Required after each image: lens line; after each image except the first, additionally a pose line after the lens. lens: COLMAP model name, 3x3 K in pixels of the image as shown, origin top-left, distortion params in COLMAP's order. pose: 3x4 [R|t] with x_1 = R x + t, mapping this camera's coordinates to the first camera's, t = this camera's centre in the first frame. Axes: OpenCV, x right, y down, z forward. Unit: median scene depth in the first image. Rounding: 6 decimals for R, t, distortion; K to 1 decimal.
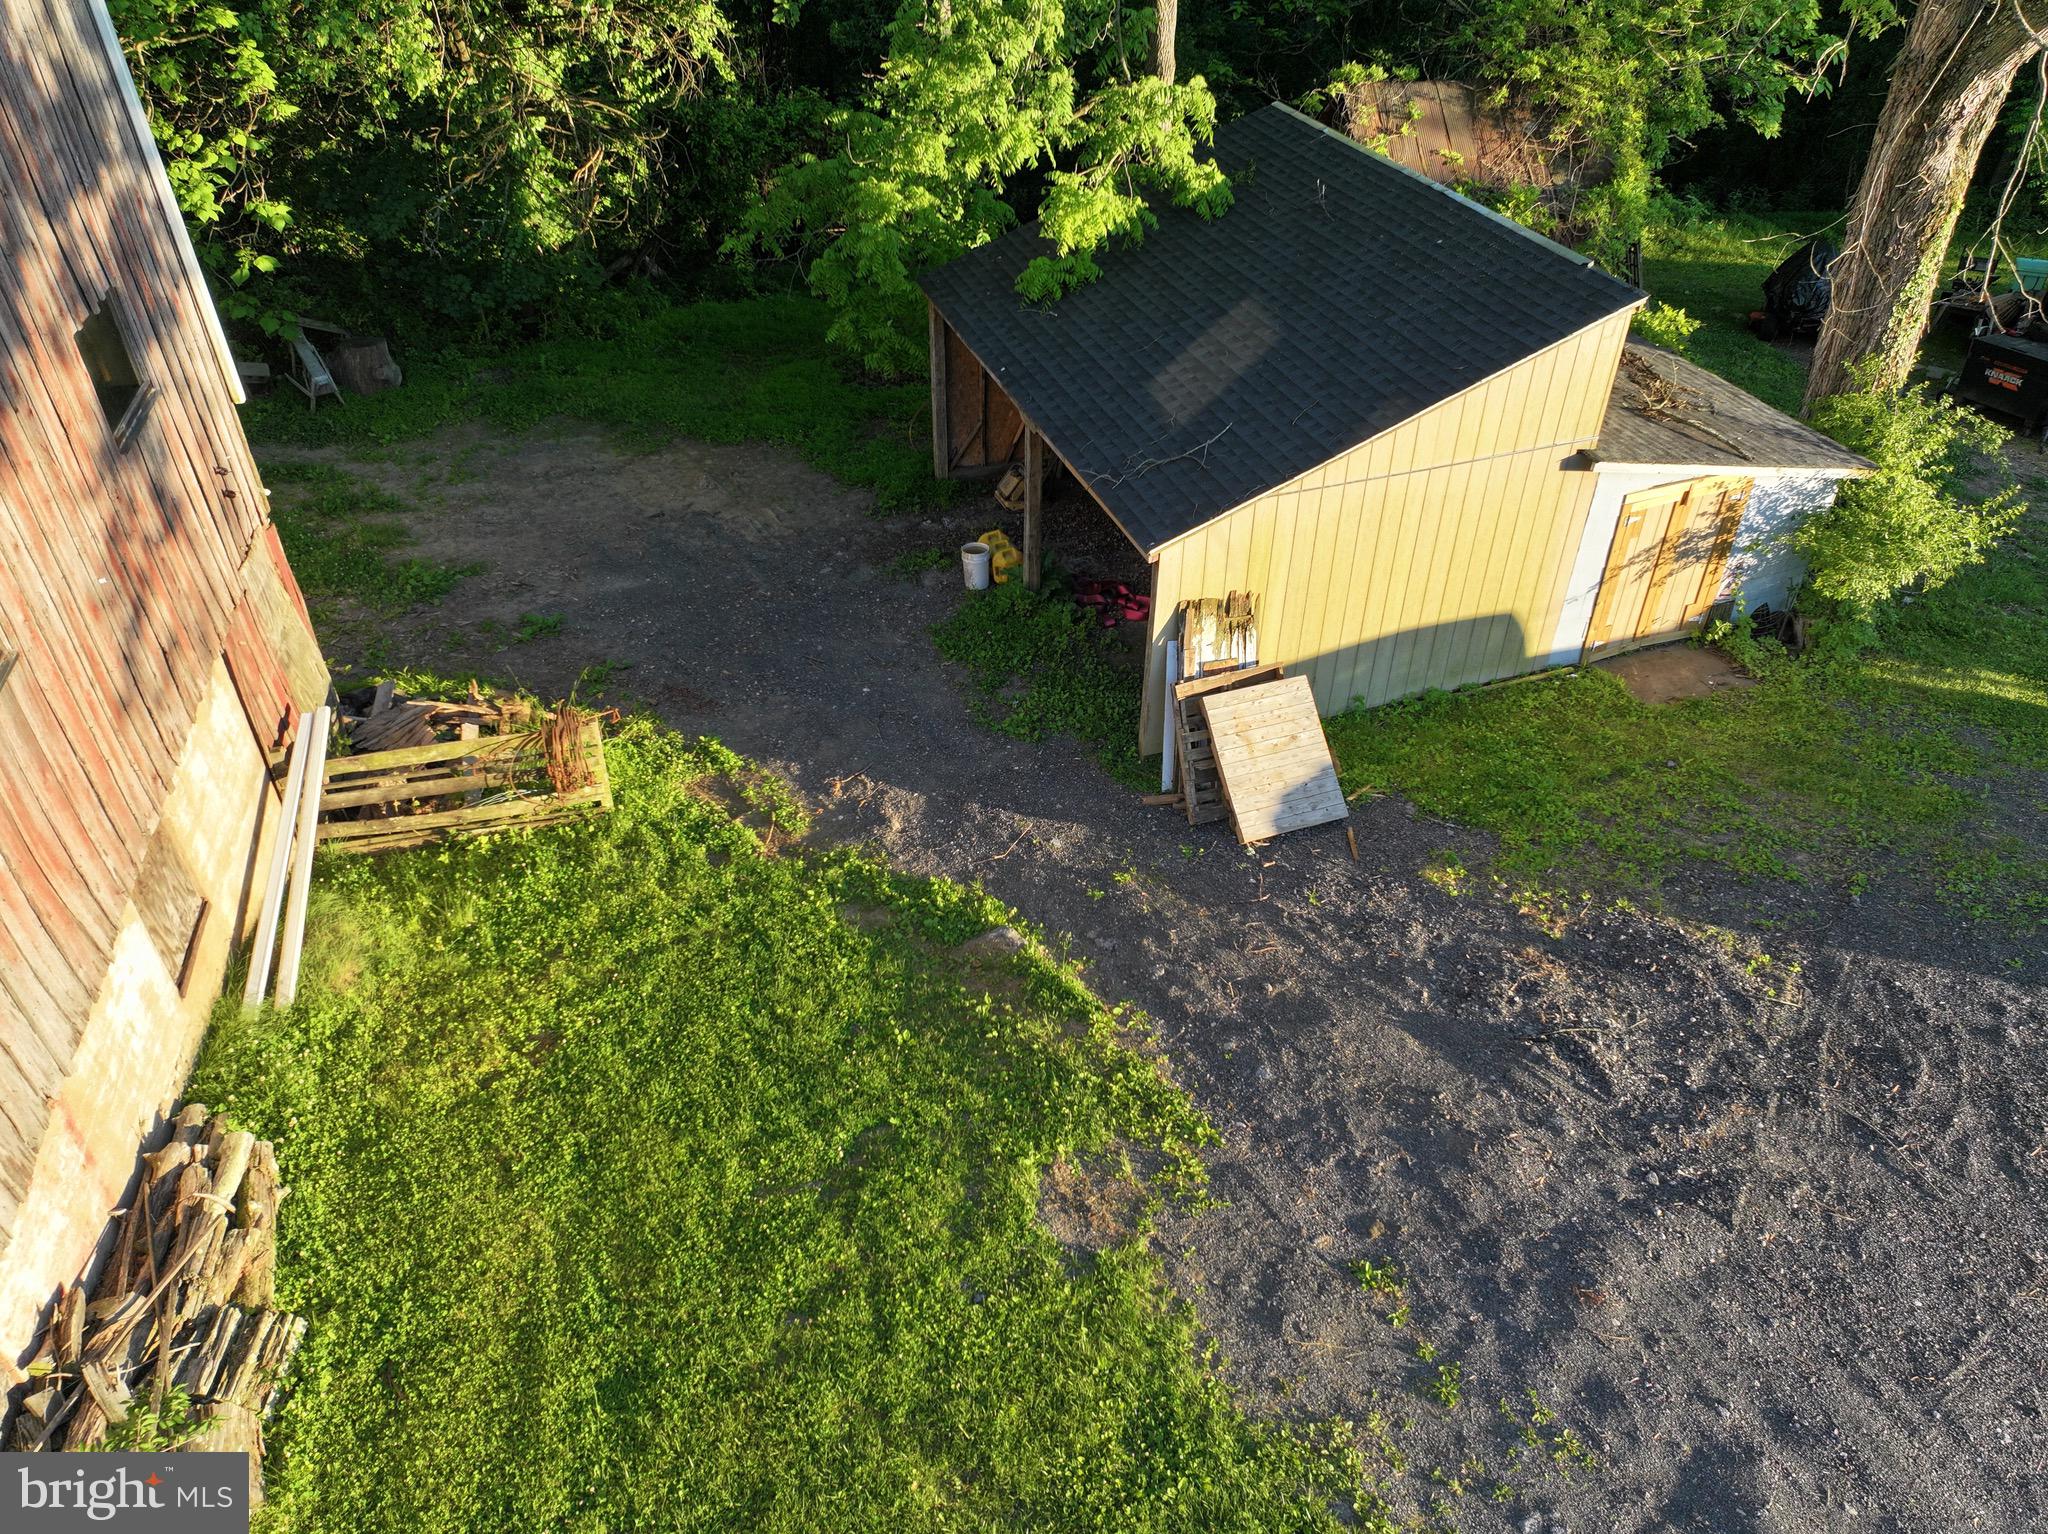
lens RADIAL K [[1439.3, 0, 1023.8], [0, 1439.3, 752.6], [0, 0, 1]] dist [-0.005967, 0.024749]
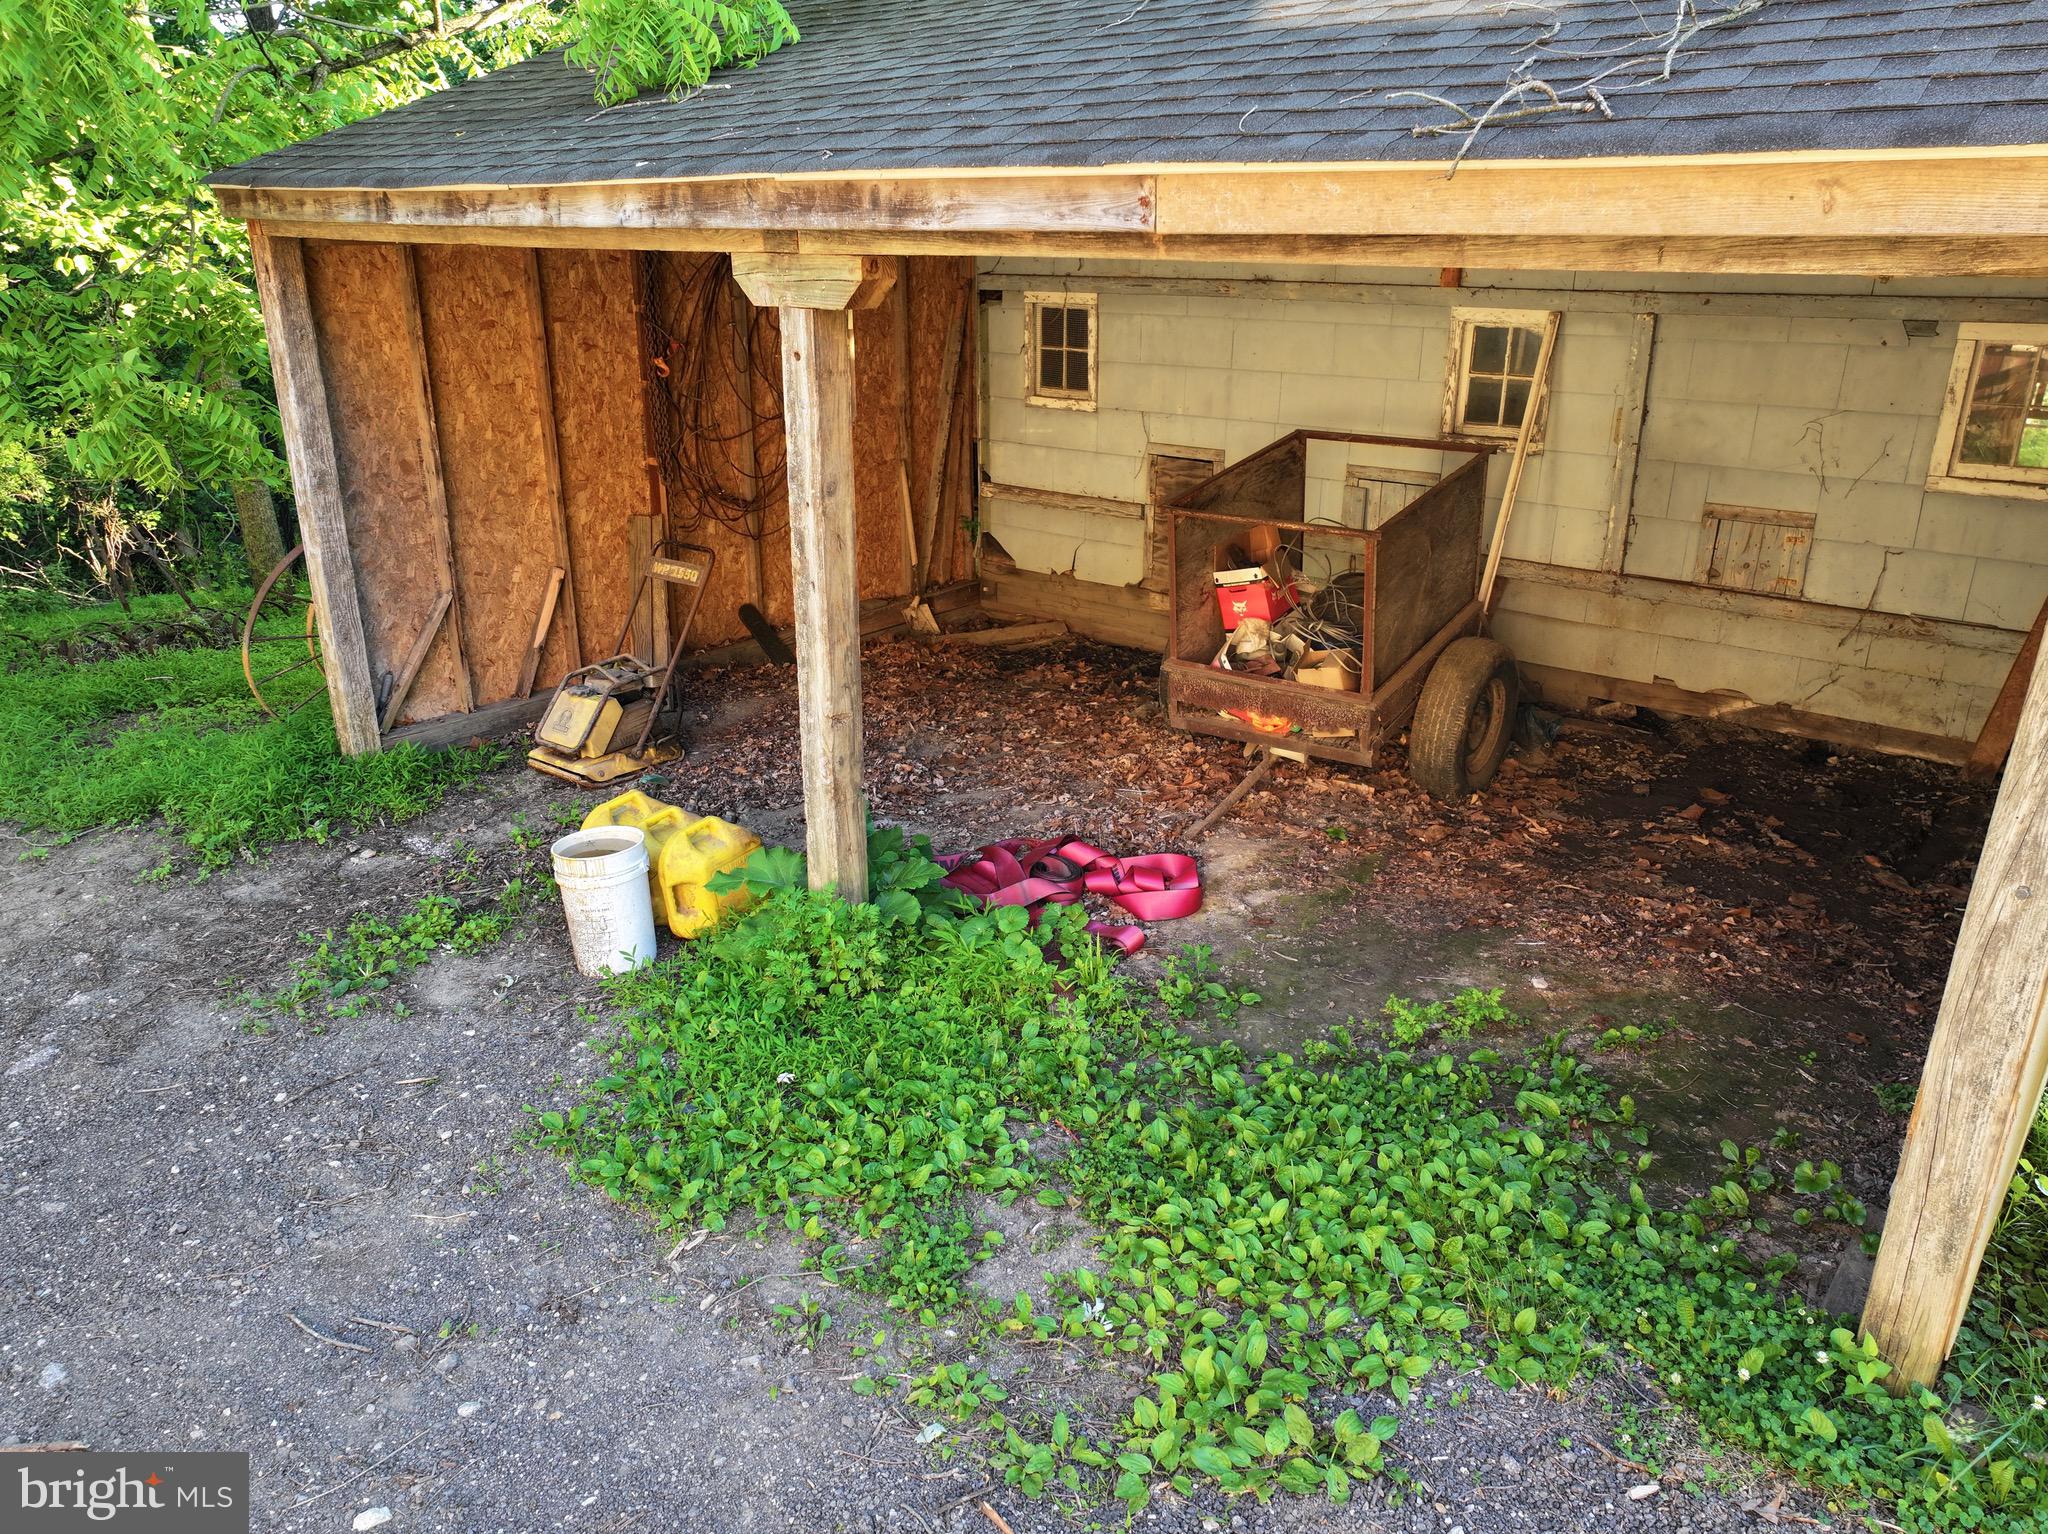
lens RADIAL K [[1439.3, 0, 1023.8], [0, 1439.3, 752.6], [0, 0, 1]] dist [-0.005967, 0.024749]
pose [[0.863546, -0.179582, 0.471210, -0.091152], [0.312369, 0.924067, -0.220283, -0.059441], [-0.395871, 0.337416, 0.854071, 0.654323]]
